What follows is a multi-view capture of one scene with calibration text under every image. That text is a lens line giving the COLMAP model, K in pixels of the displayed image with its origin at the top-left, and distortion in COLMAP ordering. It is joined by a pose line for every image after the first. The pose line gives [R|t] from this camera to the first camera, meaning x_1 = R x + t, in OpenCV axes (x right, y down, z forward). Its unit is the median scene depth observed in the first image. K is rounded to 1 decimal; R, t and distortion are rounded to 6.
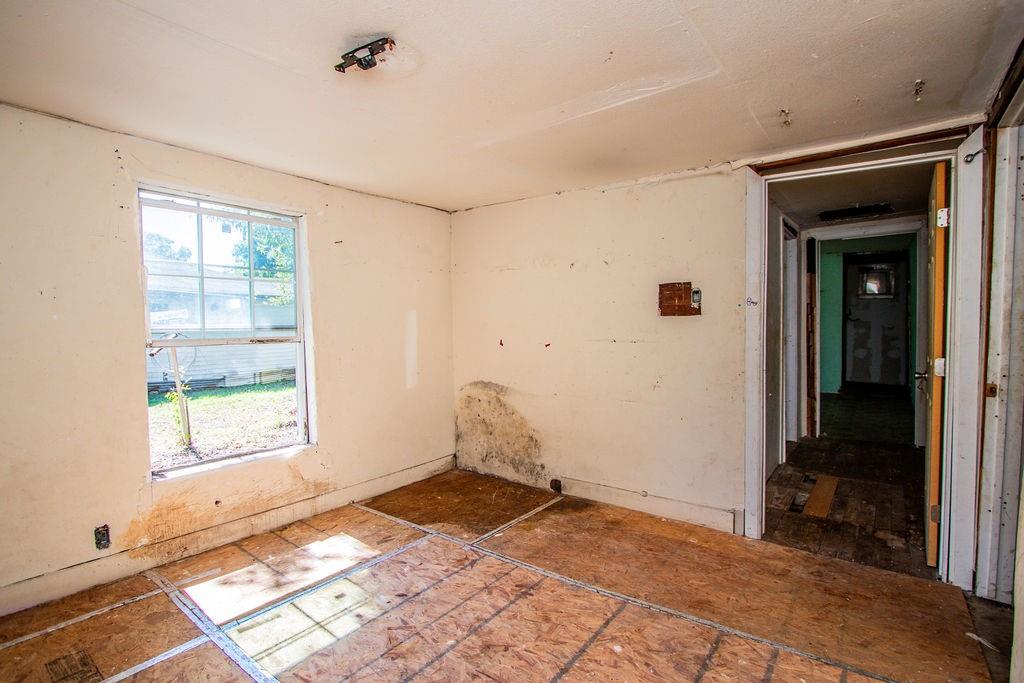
lens RADIAL K [[483.2, 0, 524.2], [0, 483.2, 345.3], [0, 0, 1]] dist [-0.002993, -0.000808]
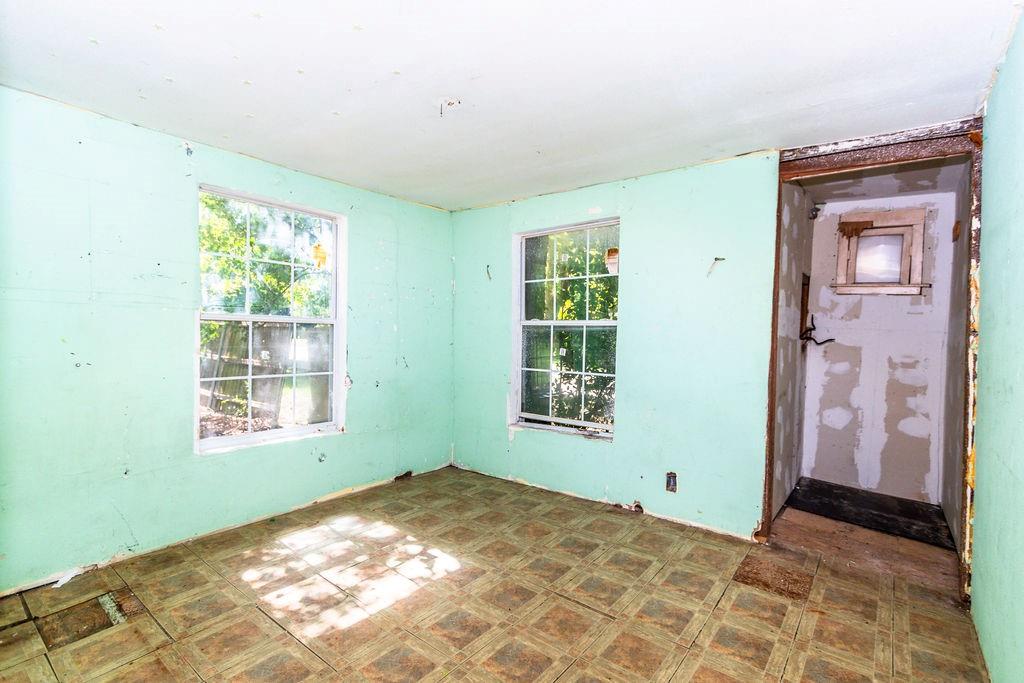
lens RADIAL K [[483.8, 0, 507.2], [0, 483.8, 344.0], [0, 0, 1]] dist [0.000493, 0.000096]
pose [[0.997864, 0.044516, -0.047805, 0.192962], [-0.044977, 0.998951, -0.008607, -0.015663], [0.047371, 0.010739, 0.998820, 0.252036]]
